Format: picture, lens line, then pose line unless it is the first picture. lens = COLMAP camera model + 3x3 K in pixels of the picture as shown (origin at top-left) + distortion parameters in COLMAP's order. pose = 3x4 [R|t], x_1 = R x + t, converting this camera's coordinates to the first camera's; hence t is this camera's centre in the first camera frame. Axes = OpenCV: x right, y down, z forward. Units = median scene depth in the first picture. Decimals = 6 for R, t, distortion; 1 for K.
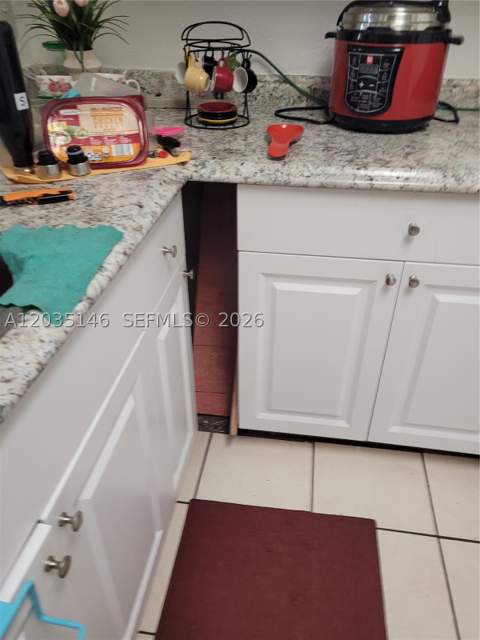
lens RADIAL K [[491.7, 0, 247.1], [0, 491.7, 330.9], [0, 0, 1]] dist [0.064144, -0.047347]
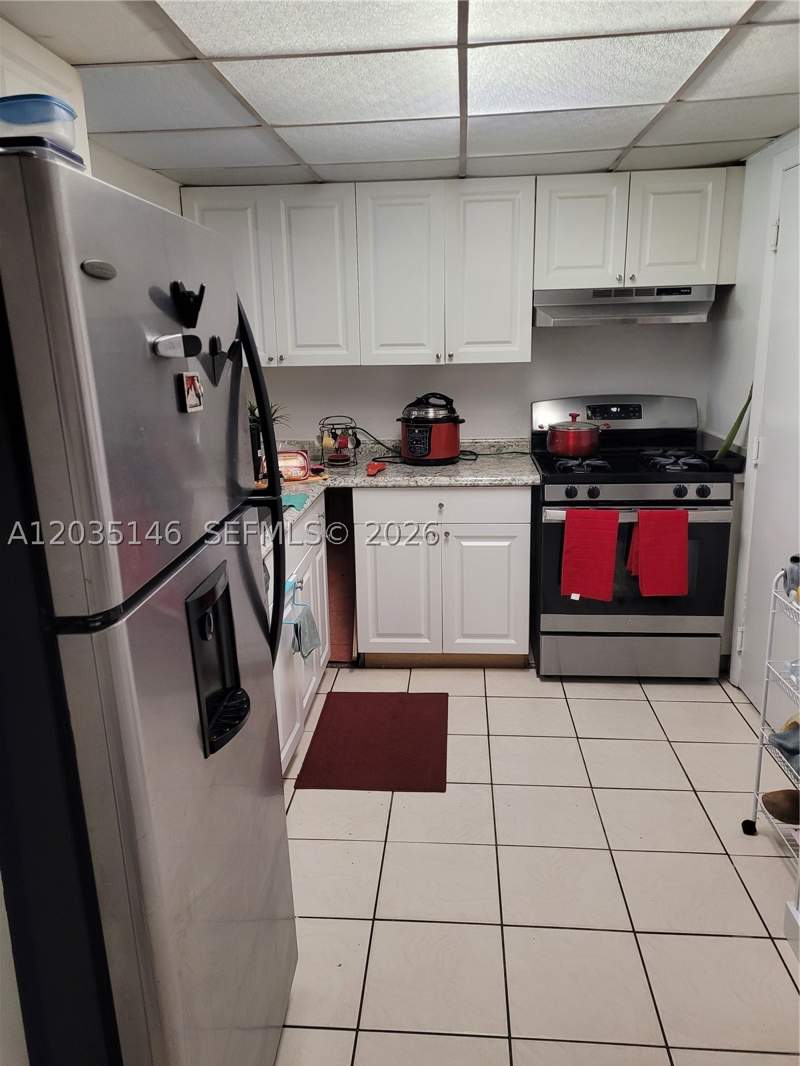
lens RADIAL K [[798.7, 0, 397.4], [0, 798.7, 531.9], [0, 0, 1]] dist [0.059971, -0.002961]
pose [[0.997847, -0.041018, 0.051172, -0.009823], [0.056563, 0.933163, -0.354976, 0.908995], [-0.033192, 0.357106, 0.933474, -1.734973]]
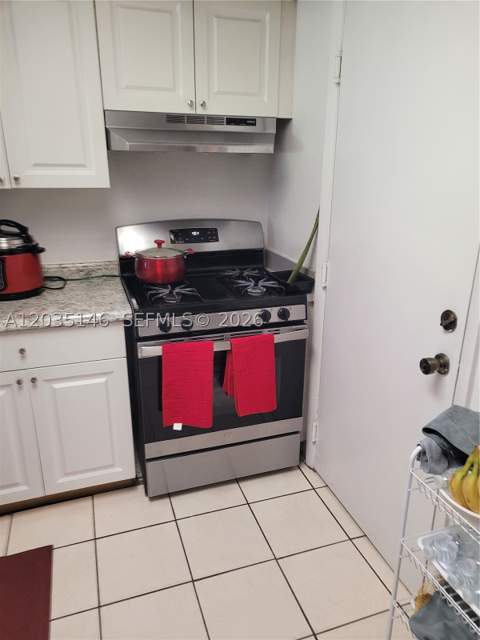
lens RADIAL K [[491.7, 0, 247.1], [0, 491.7, 330.9], [0, 0, 1]] dist [0.064144, -0.047347]
pose [[0.892916, -0.147894, 0.425239, 0.270203], [0.254311, 0.945078, -0.205314, 0.266064], [-0.371519, 0.291471, 0.881486, -0.796842]]
